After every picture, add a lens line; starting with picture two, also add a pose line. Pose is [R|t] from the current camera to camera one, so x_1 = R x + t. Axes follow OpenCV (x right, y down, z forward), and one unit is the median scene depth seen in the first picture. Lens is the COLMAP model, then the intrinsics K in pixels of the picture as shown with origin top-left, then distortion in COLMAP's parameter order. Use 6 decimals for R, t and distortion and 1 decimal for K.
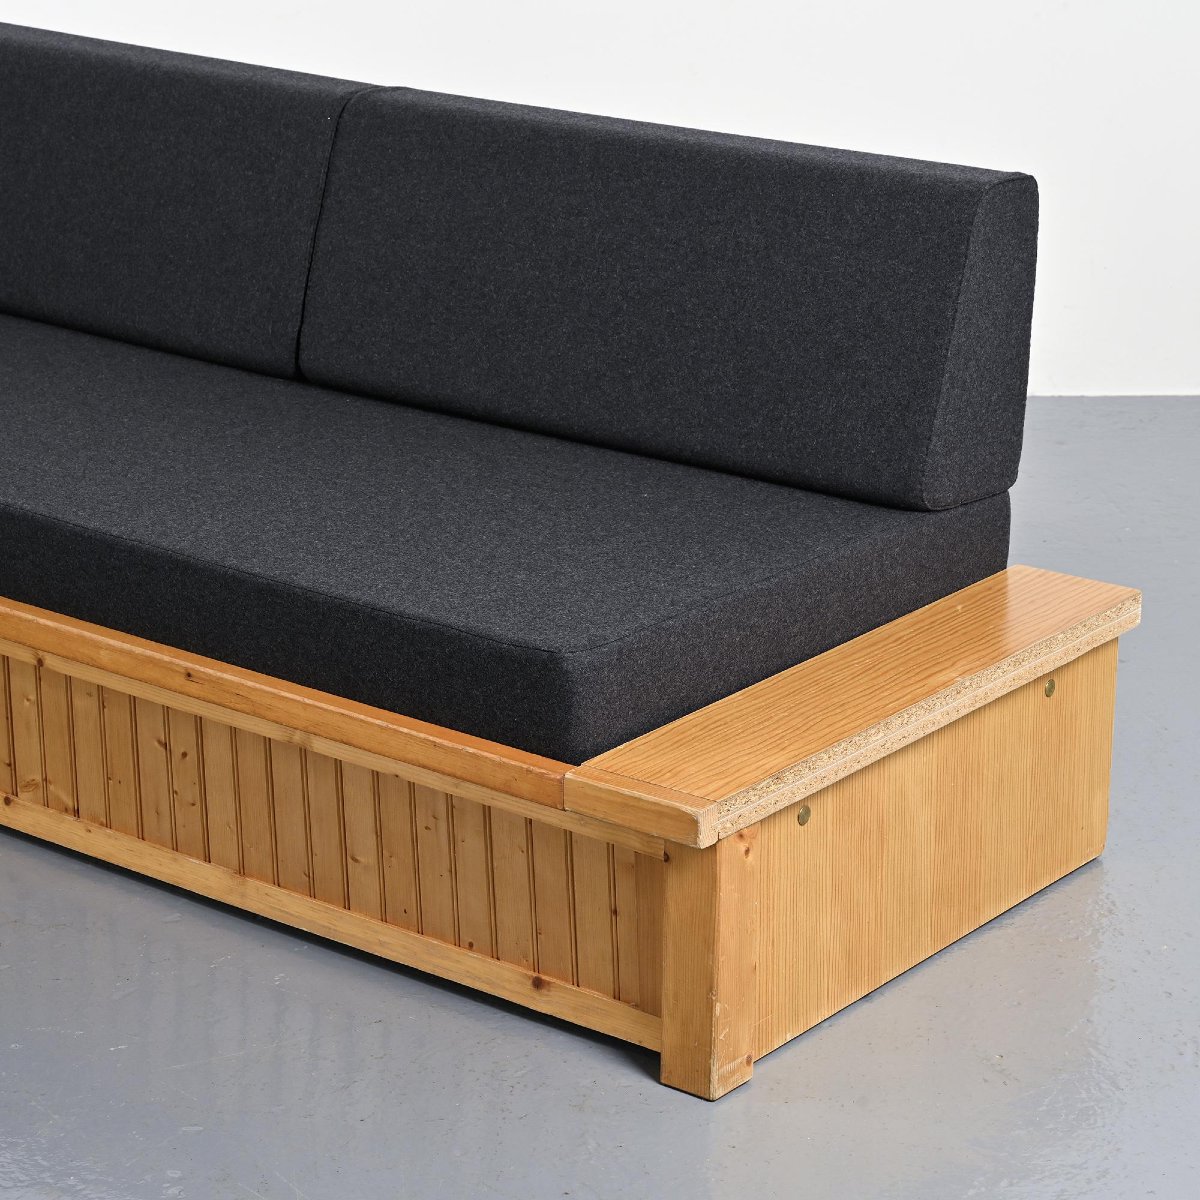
lens RADIAL K [[3201.6, 0, 611.6], [0, 3201.6, 600.6], [0, 0, 1]] dist [0.037987, 0.000000]
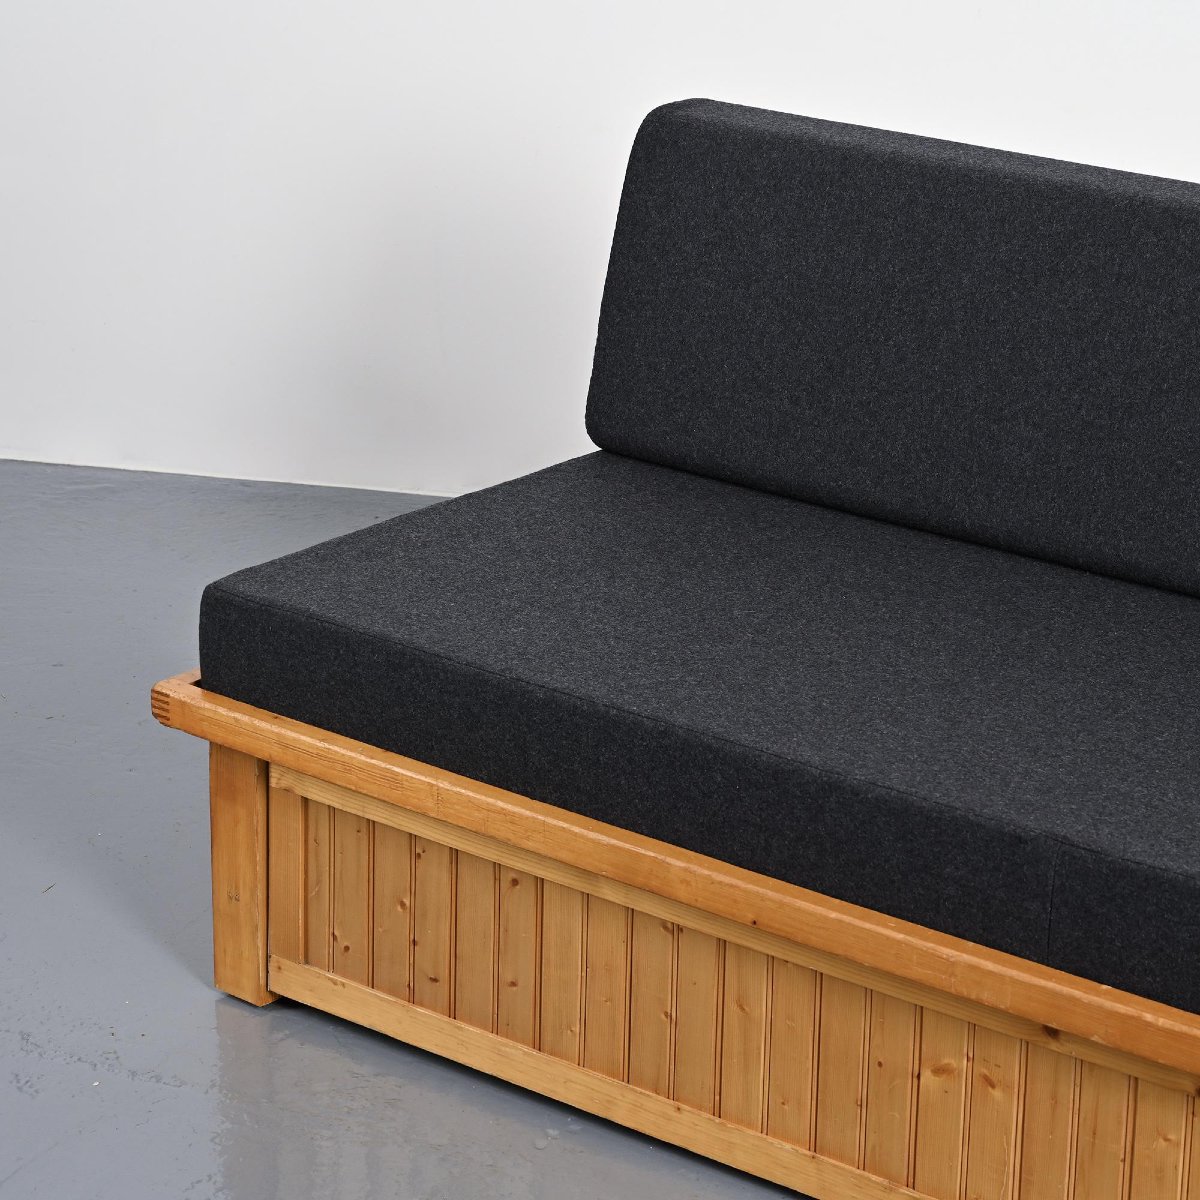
lens RADIAL K [[3471.7, 0, 600.2], [0, 3471.7, 601.6], [0, 0, 1]] dist [0.034808, 0.000000]
pose [[0.999869, 0.009312, 0.013262, -0.321219], [-0.009260, 0.999949, -0.003982, -0.081953], [-0.013298, 0.003859, 0.999904, 0.242271]]
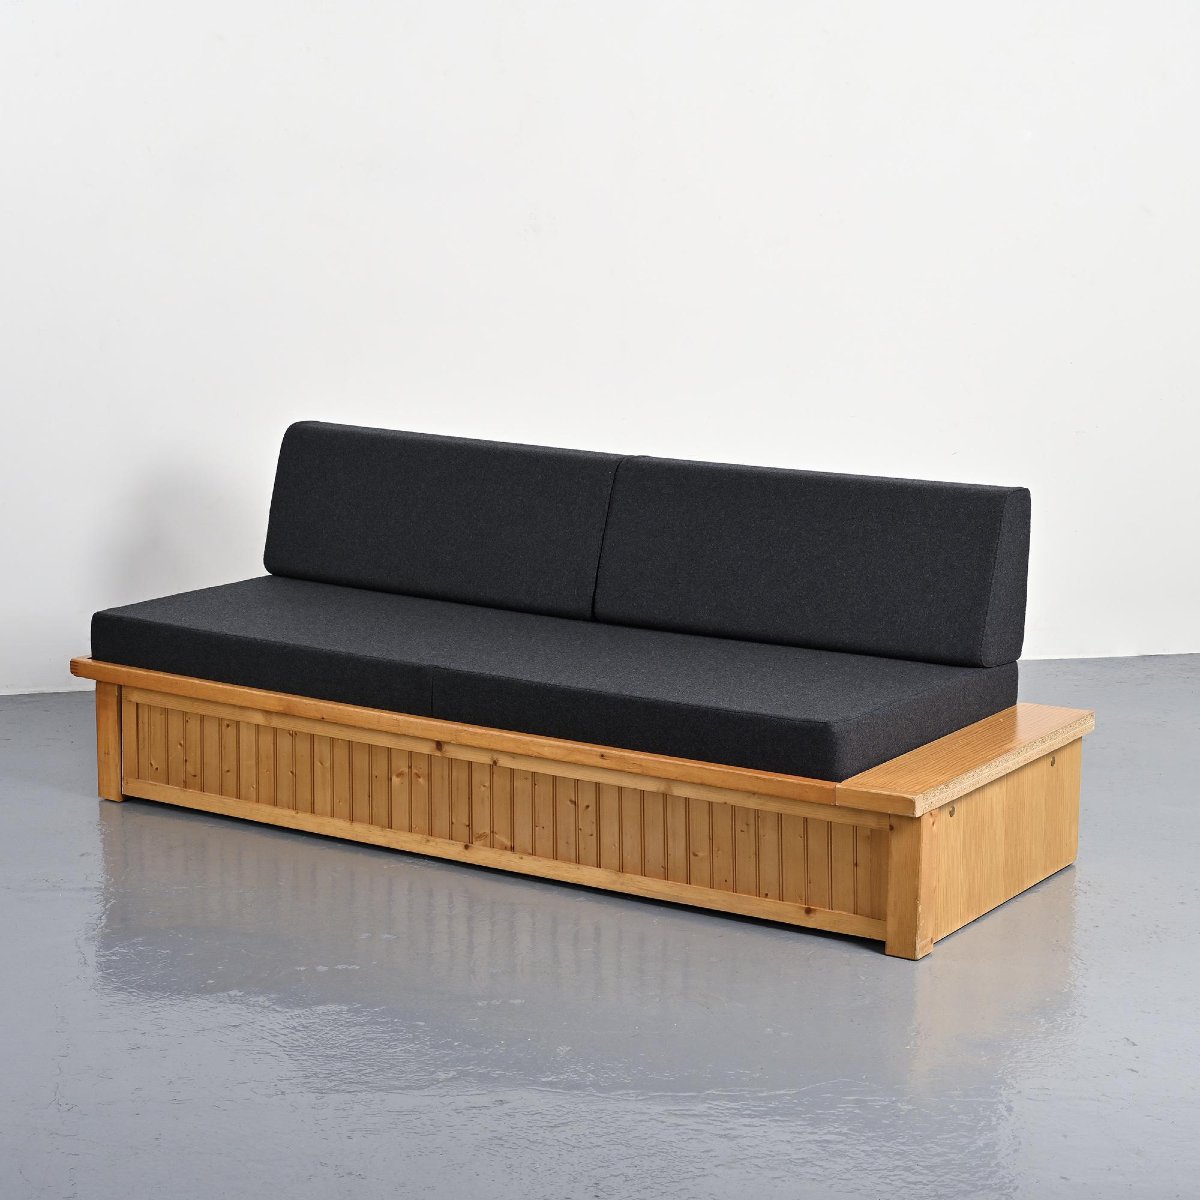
lens RADIAL K [[2620.1, 0, 629.8], [0, 2620.1, 618.2], [0, 0, 1]] dist [0.053905, 0.000000]
pose [[0.993575, -0.013029, 0.112421, -0.267353], [0.028895, 0.989633, -0.140684, 0.147710], [-0.109422, 0.143029, 0.983651, -0.458673]]
